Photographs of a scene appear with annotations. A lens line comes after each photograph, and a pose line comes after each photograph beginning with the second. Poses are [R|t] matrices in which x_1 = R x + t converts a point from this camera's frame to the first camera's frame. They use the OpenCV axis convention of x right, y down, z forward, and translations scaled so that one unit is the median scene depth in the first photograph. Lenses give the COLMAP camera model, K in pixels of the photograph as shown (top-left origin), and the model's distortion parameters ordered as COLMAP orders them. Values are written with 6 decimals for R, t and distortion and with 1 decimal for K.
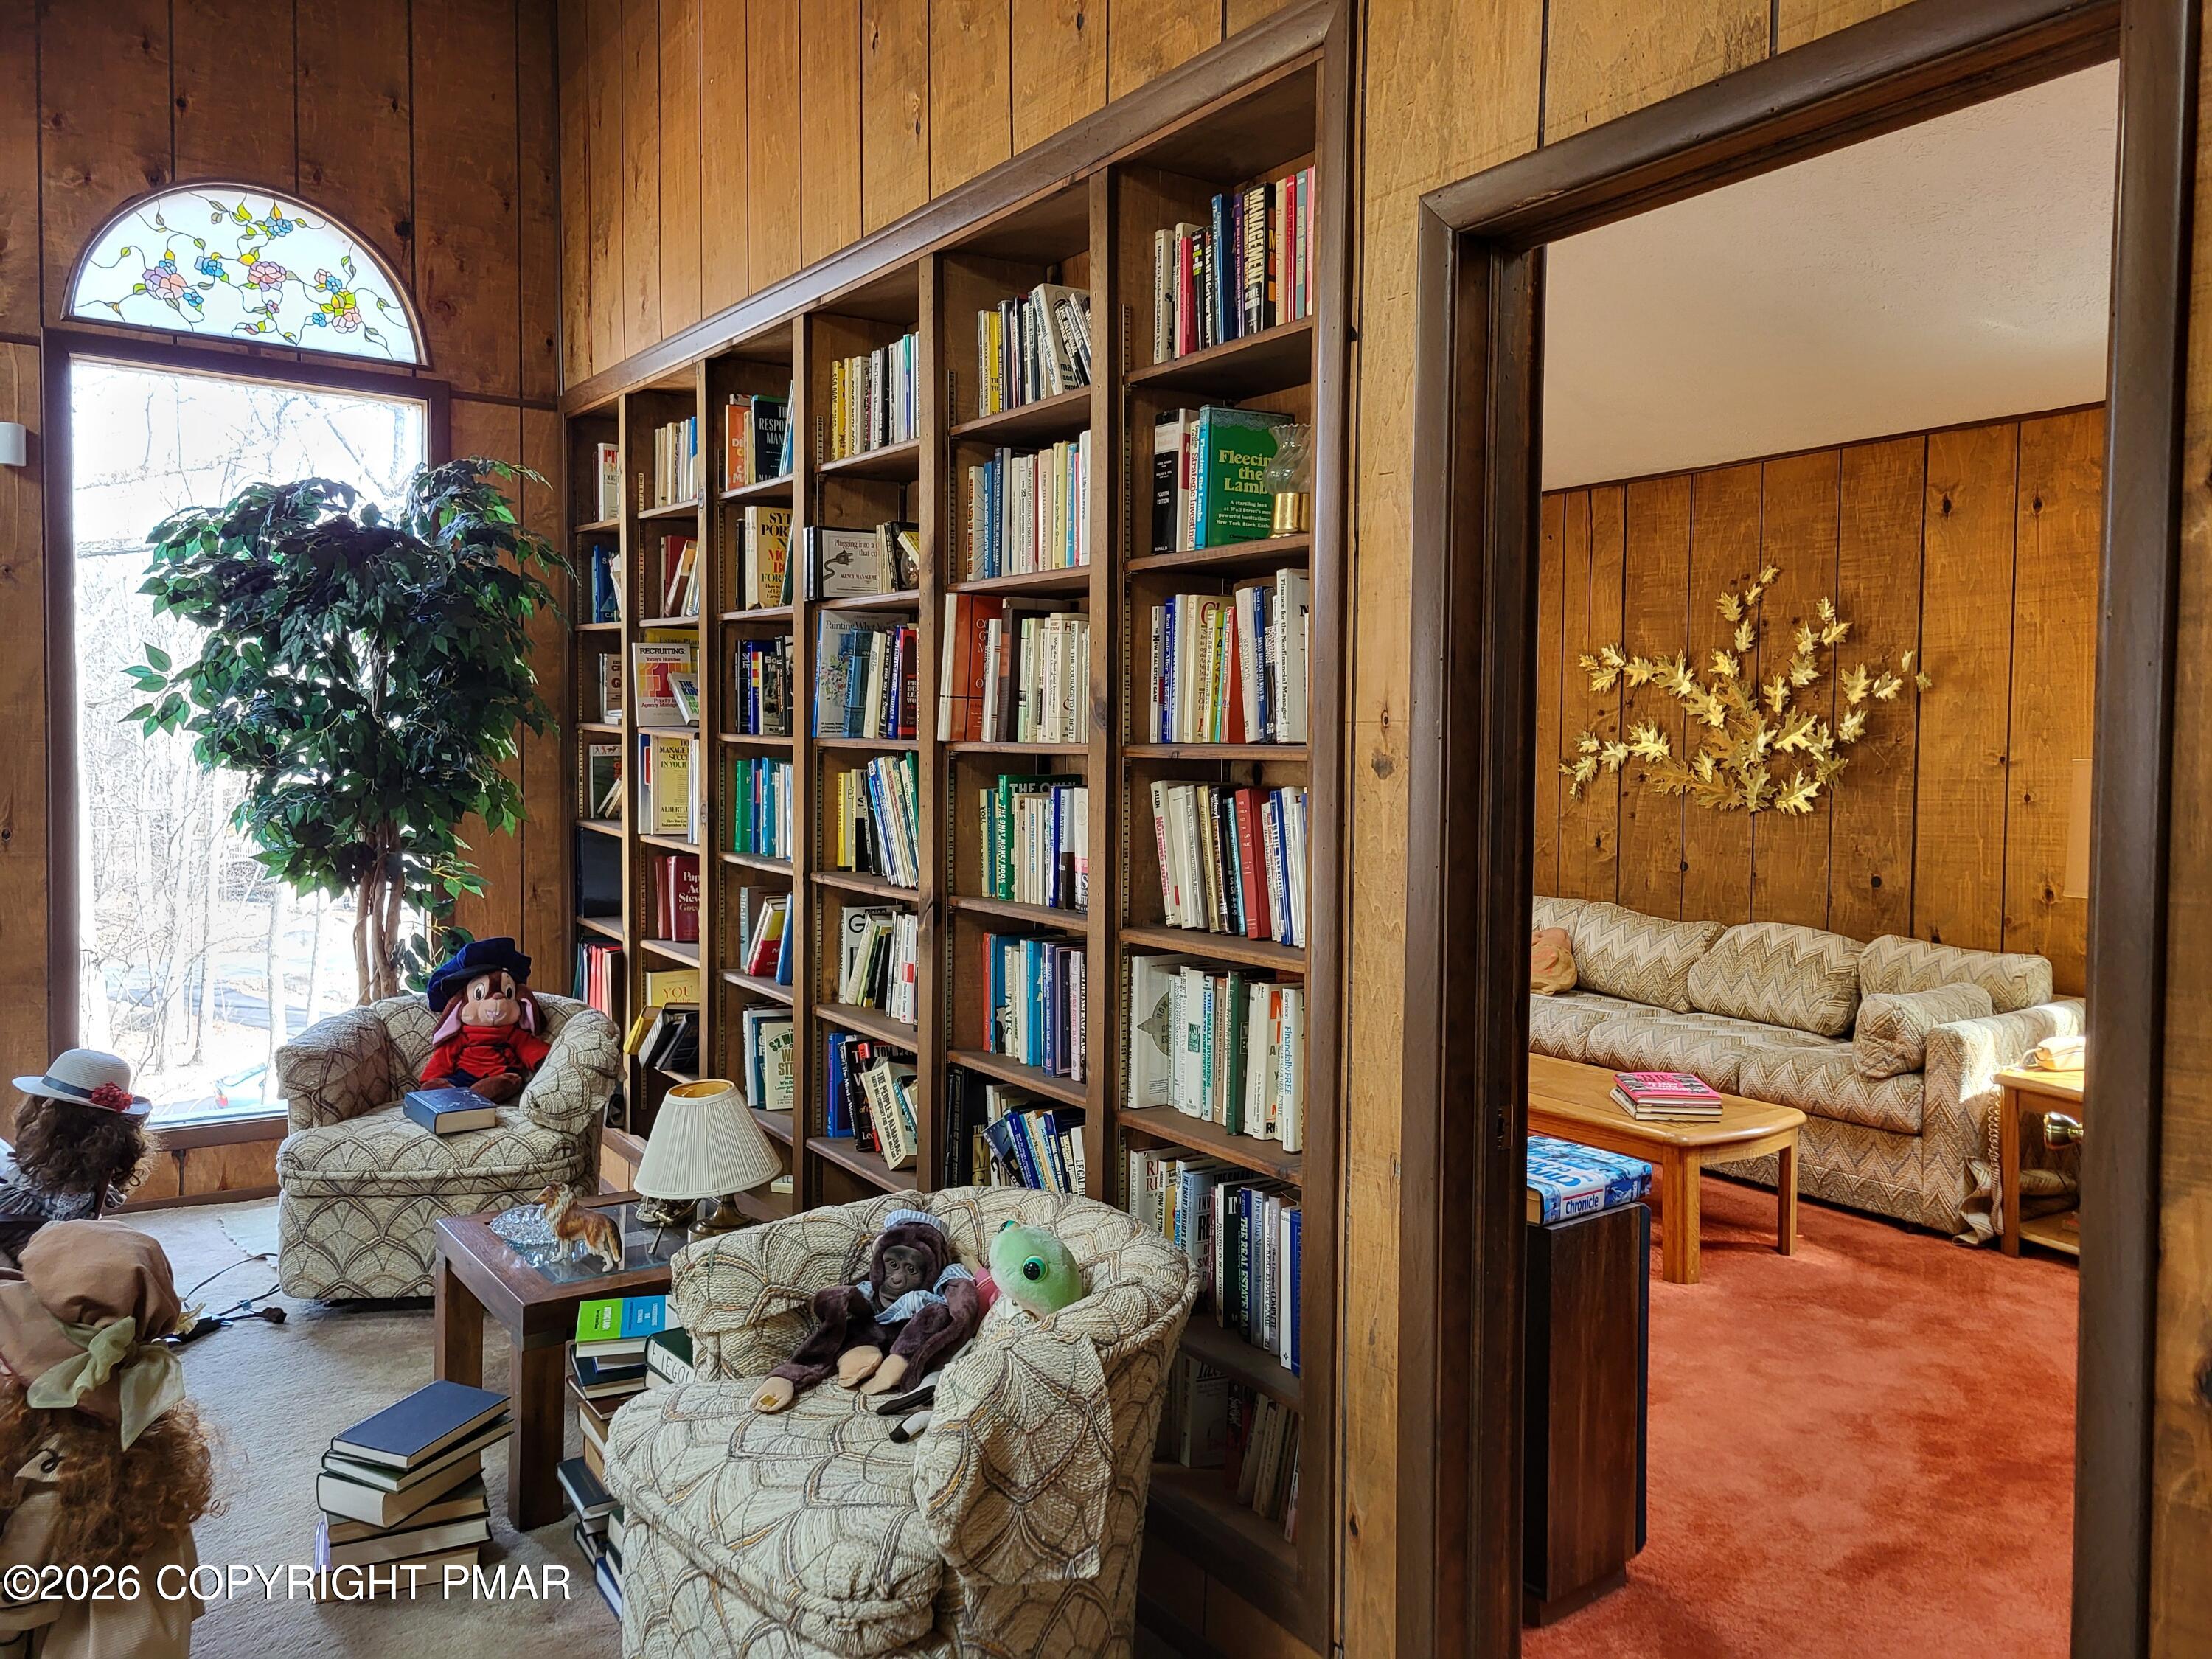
lens RADIAL K [[1664.7, 0, 1106.3], [0, 1664.7, 812.6], [0, 0, 1]] dist [0.059678, -0.036579]
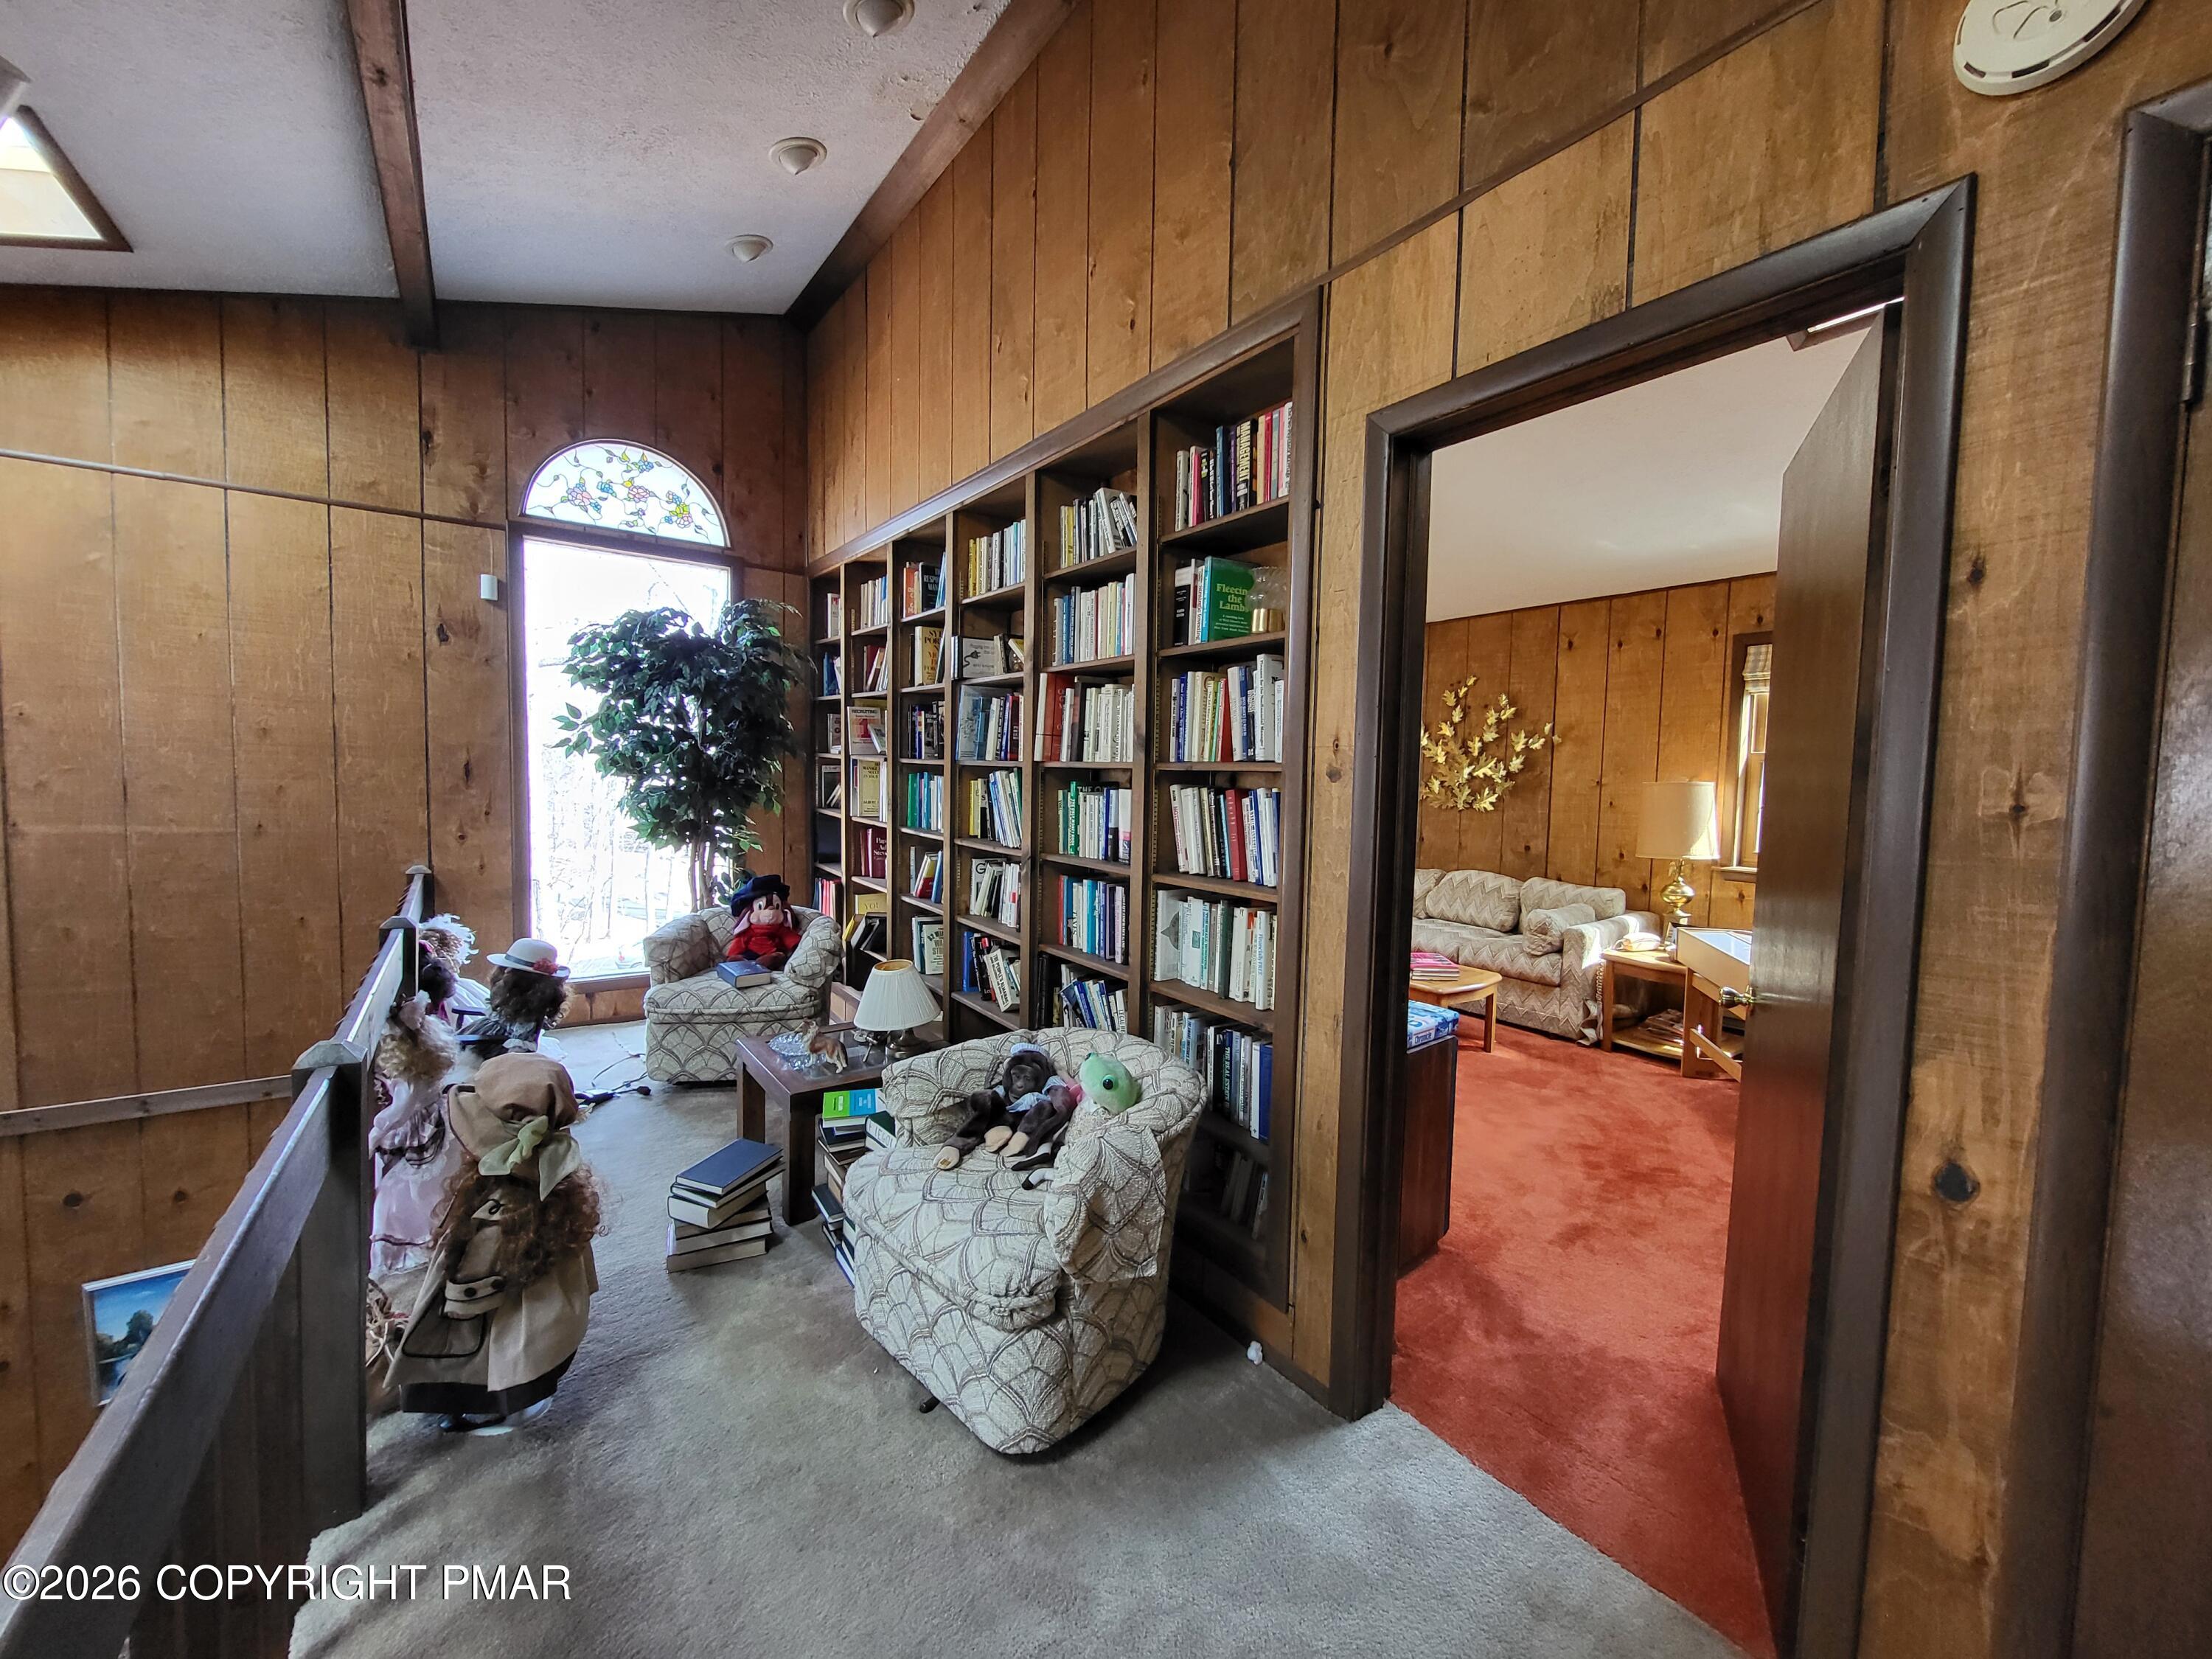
lens RADIAL K [[867.4, 0, 1120.3], [0, 867.4, 832.2], [0, 0, 1]] dist [-0.001034, -0.000693]
pose [[0.999180, 0.008123, 0.039662, -0.034617], [-0.009147, 0.999628, 0.025711, 0.003797], [-0.039438, -0.026053, 0.998882, 0.083351]]
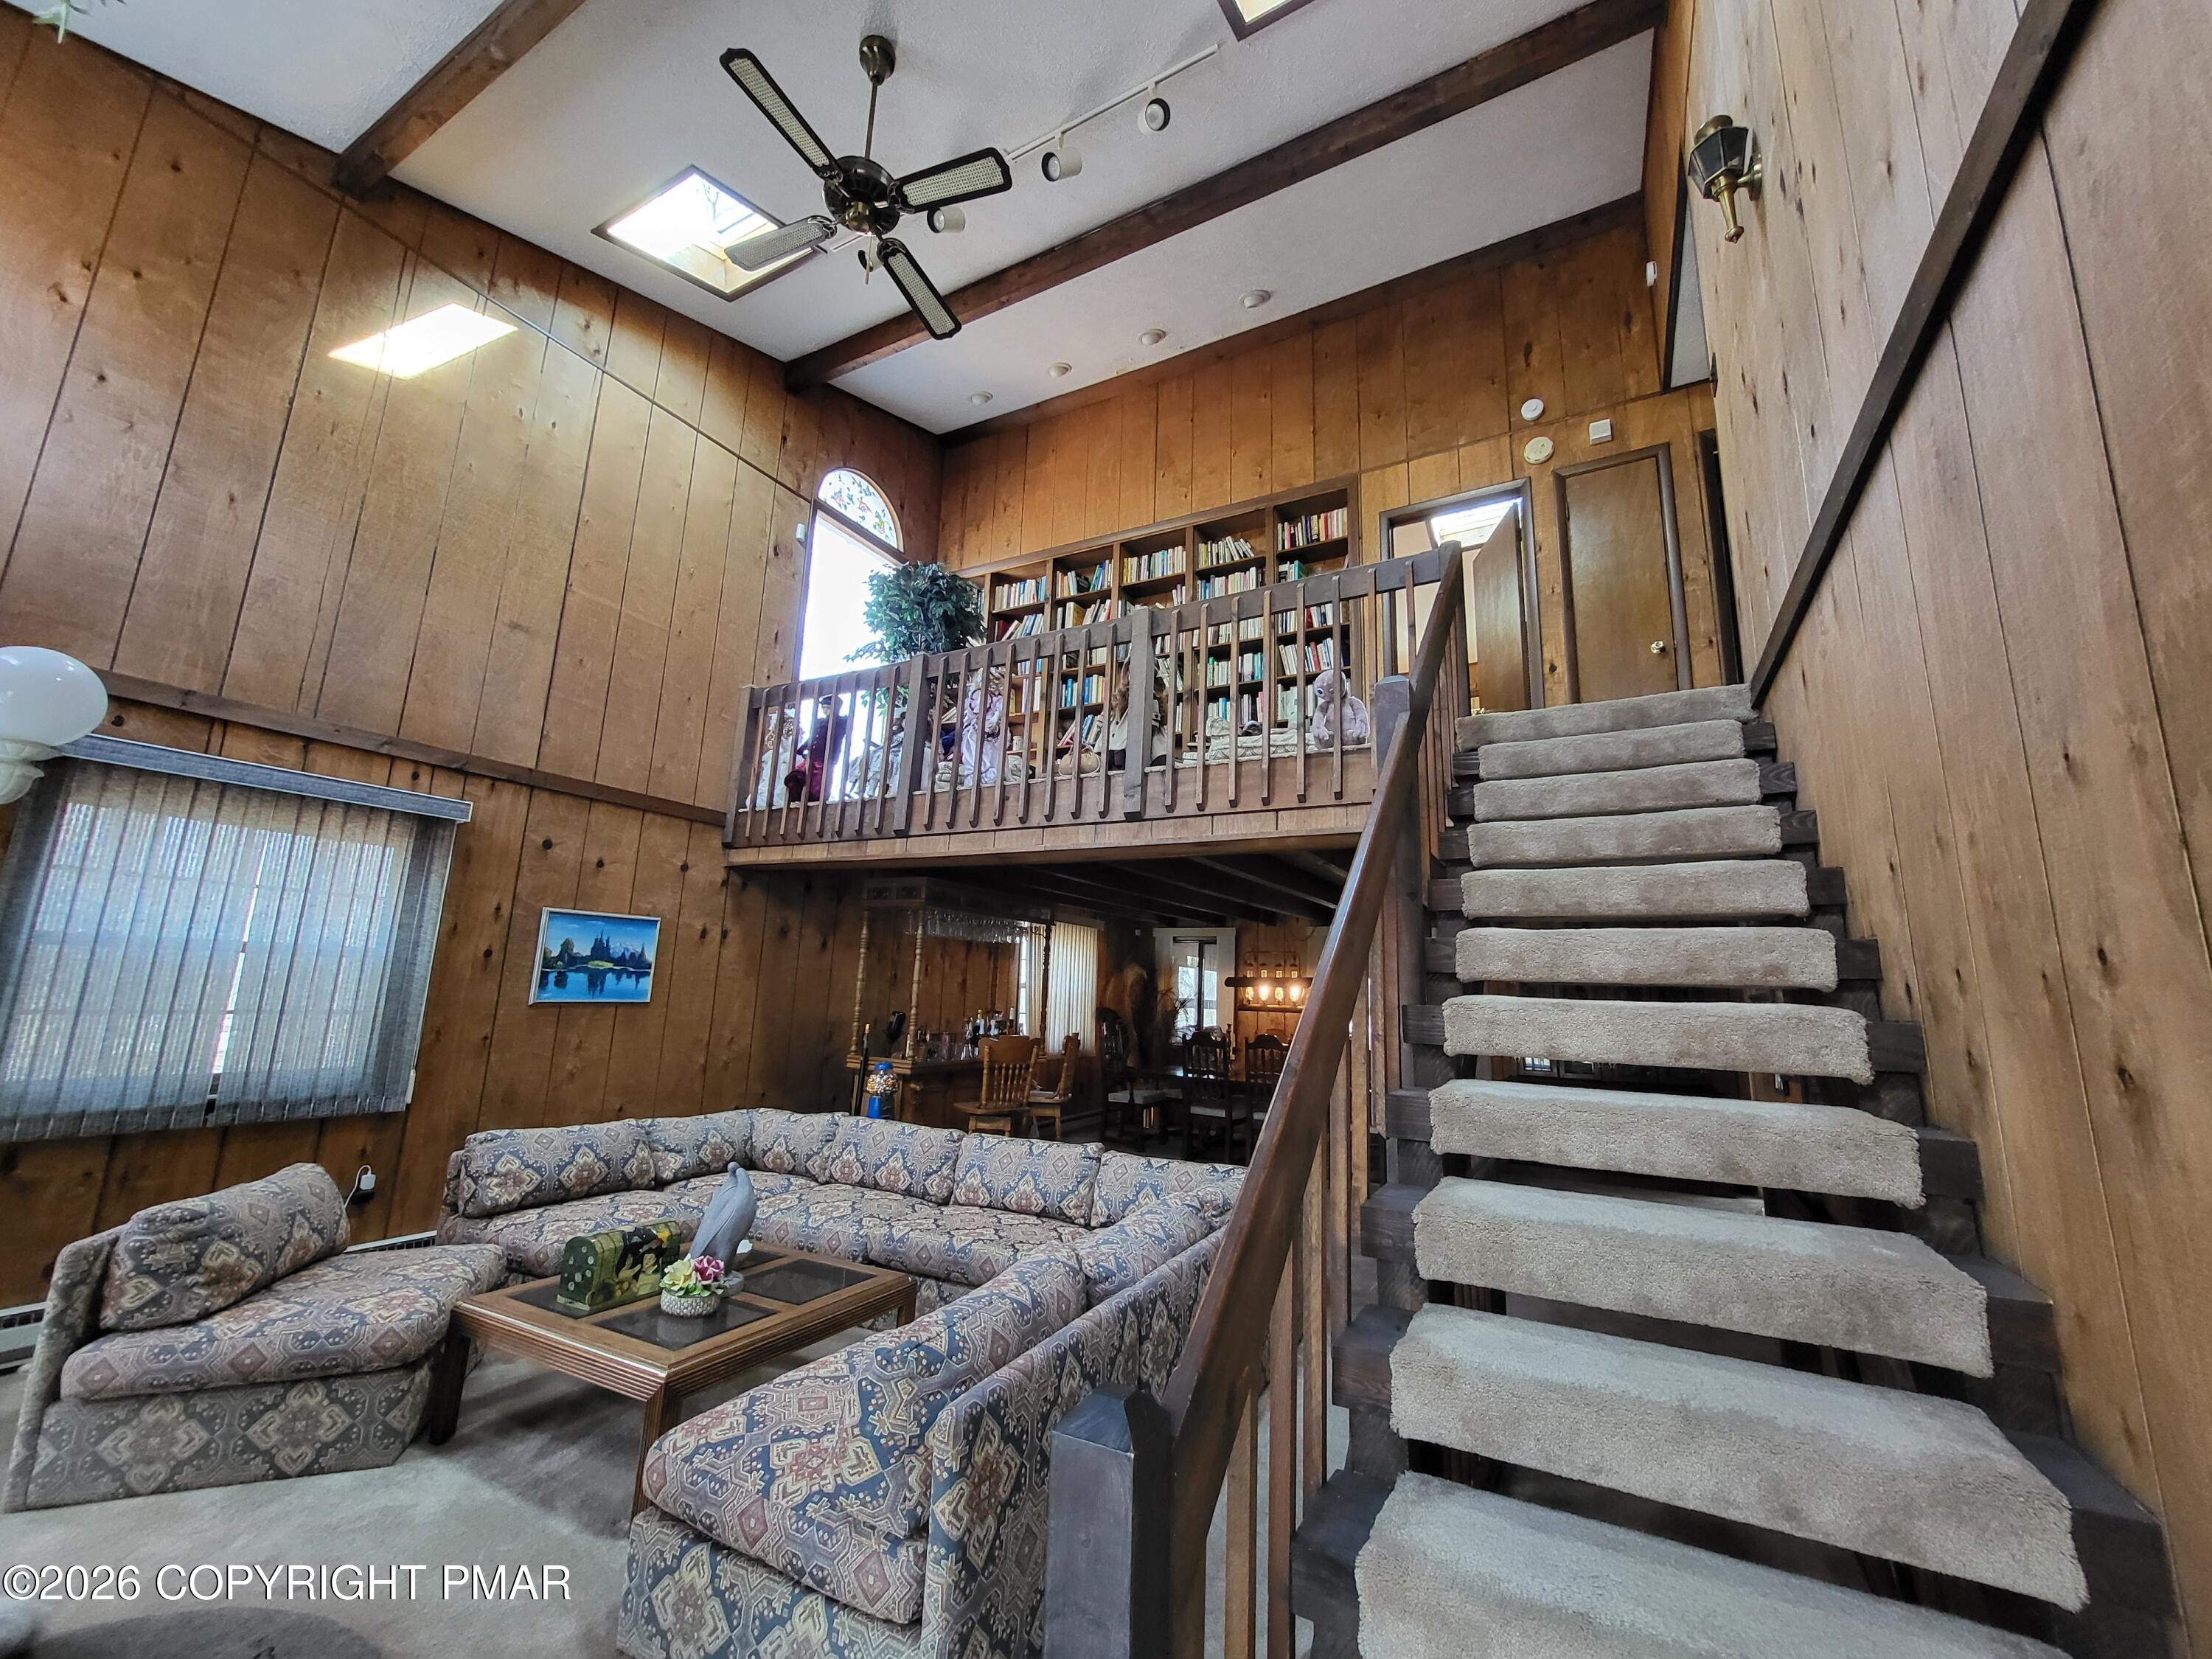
lens RADIAL K [[868.0, 0, 1119.2], [0, 868.0, 830.4], [0, 0, 1]] dist [-0.001820, -0.000467]
pose [[0.891596, 0.104870, 0.440521, -0.729437], [-0.007052, 0.975912, -0.218052, 0.535214], [-0.452777, 0.191308, 0.870859, -0.348188]]
